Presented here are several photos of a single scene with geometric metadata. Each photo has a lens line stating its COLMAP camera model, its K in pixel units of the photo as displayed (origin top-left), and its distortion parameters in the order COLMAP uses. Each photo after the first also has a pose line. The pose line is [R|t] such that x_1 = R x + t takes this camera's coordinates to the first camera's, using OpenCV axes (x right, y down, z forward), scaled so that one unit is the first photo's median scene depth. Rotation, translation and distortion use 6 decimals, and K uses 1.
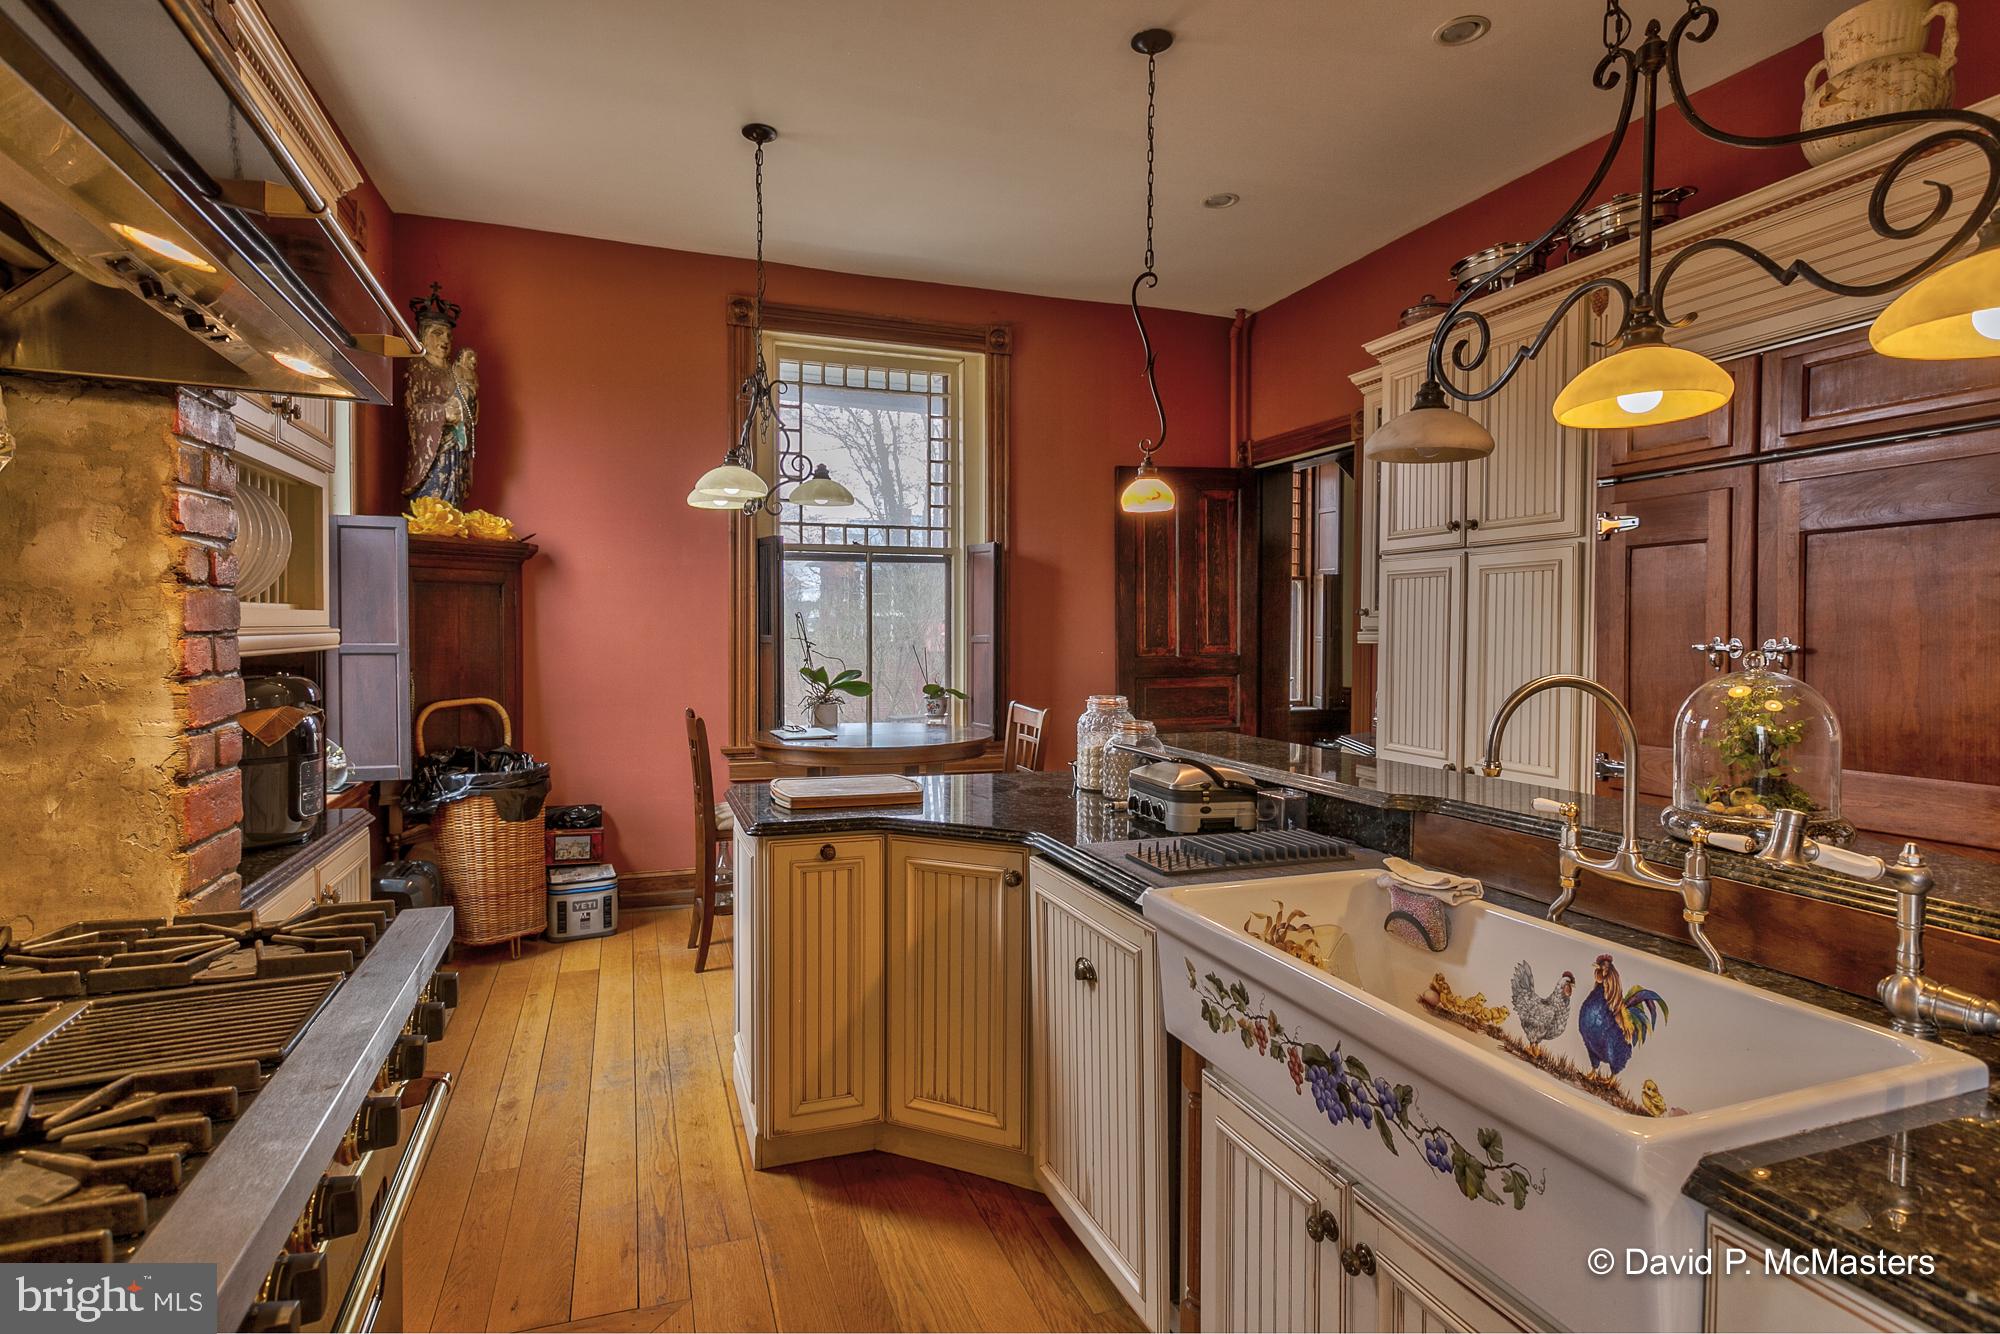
lens RADIAL K [[1028.4, 0, 1003.6], [0, 1028.4, 652.5], [0, 0, 1]] dist [0.019636, -0.000009]
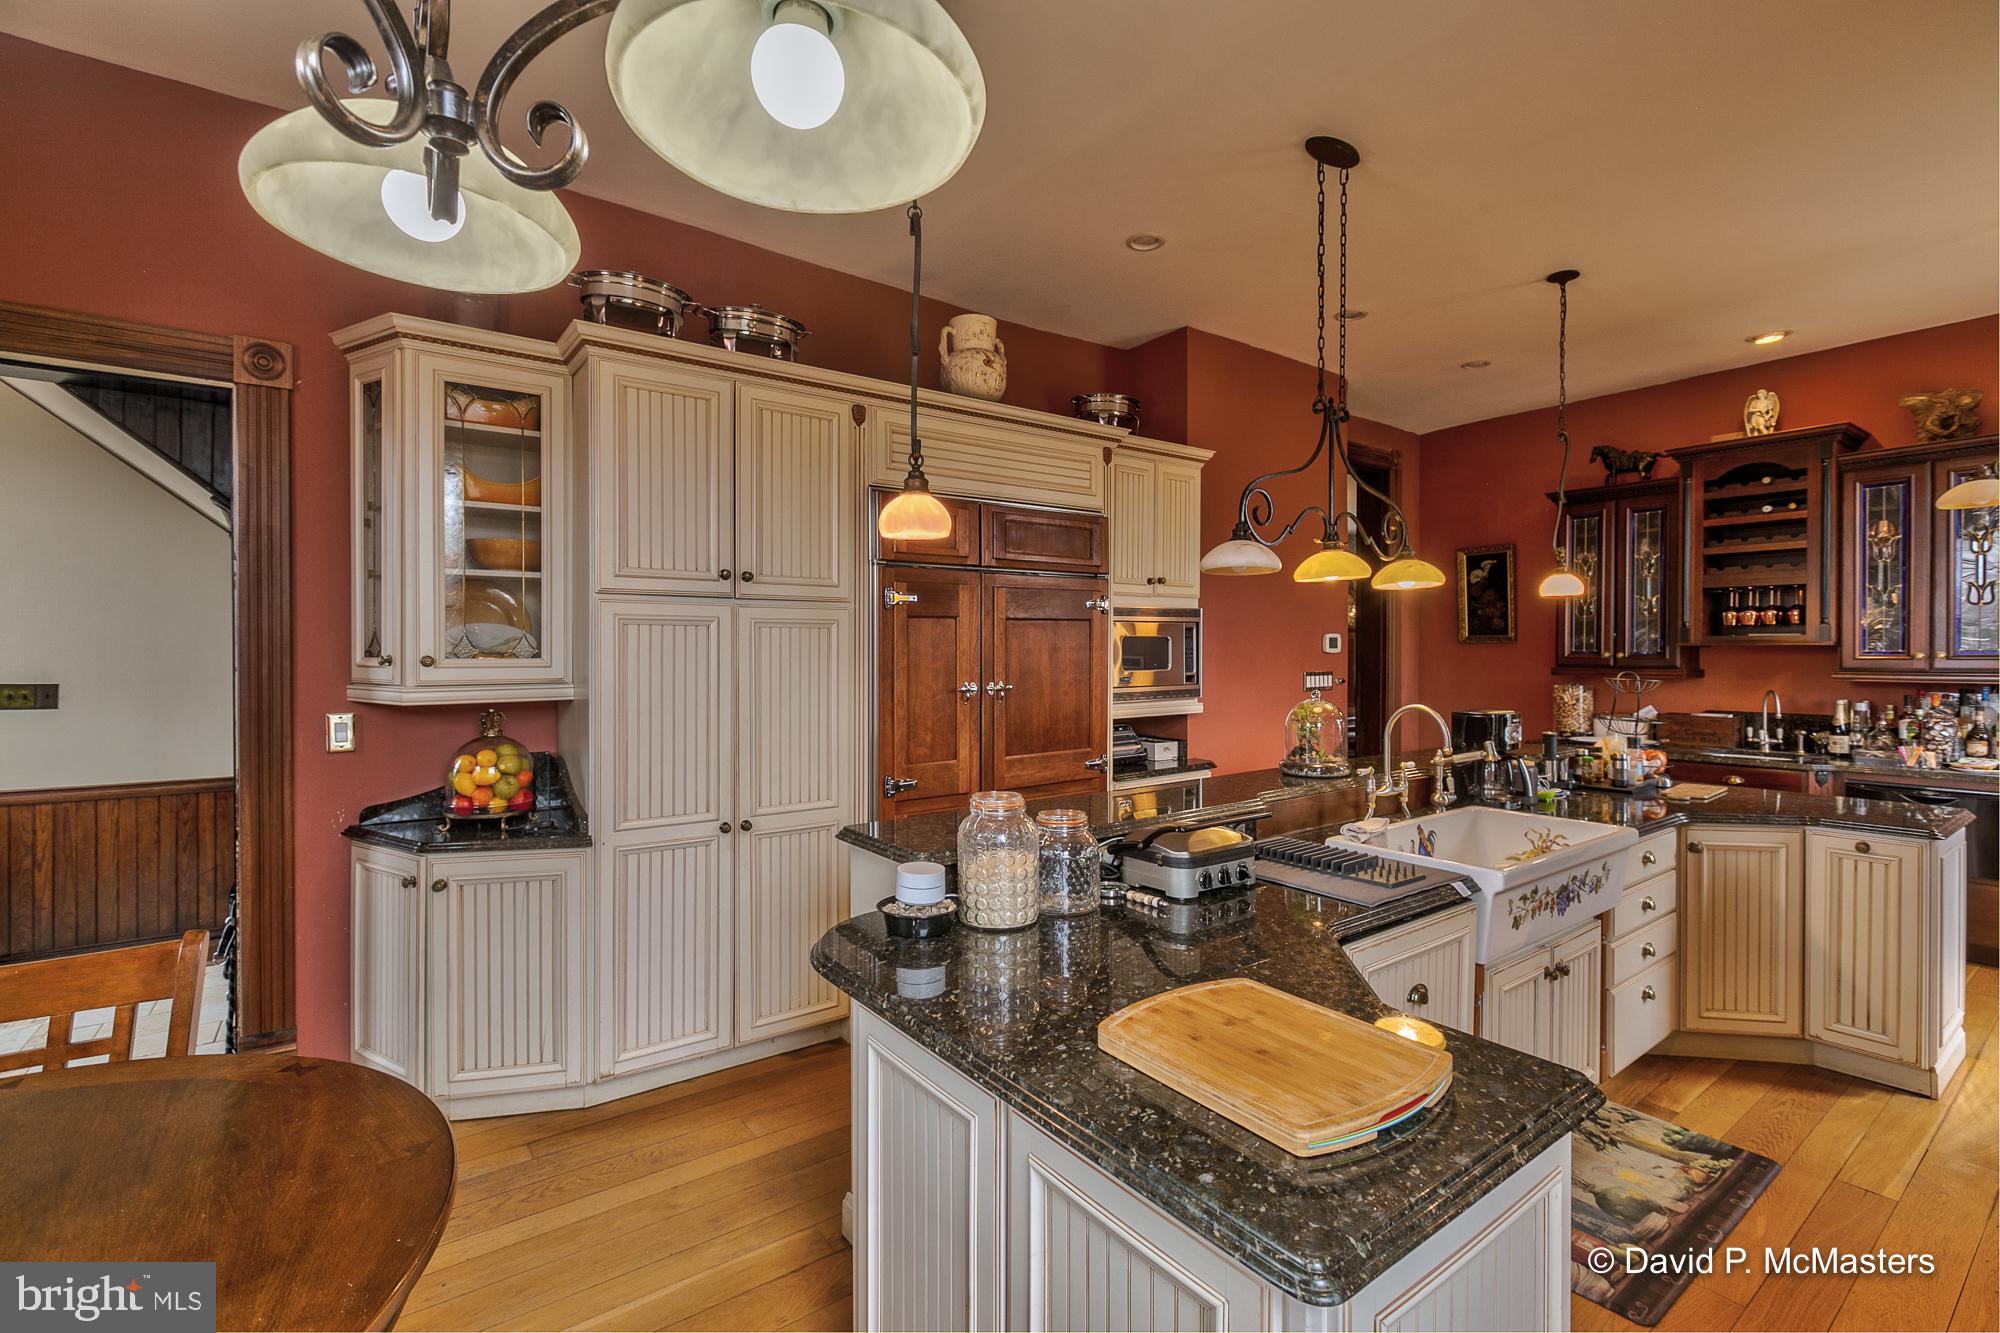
lens RADIAL K [[892.6, 0, 1001.3], [0, 892.6, 658.3], [0, 0, 1]] dist [-0.000716, 0.000081]
pose [[-0.269066, -0.012632, 0.963039, -0.444862], [0.021163, 0.999595, 0.019024, -0.056315], [-0.962889, 0.025499, -0.268690, 0.997415]]
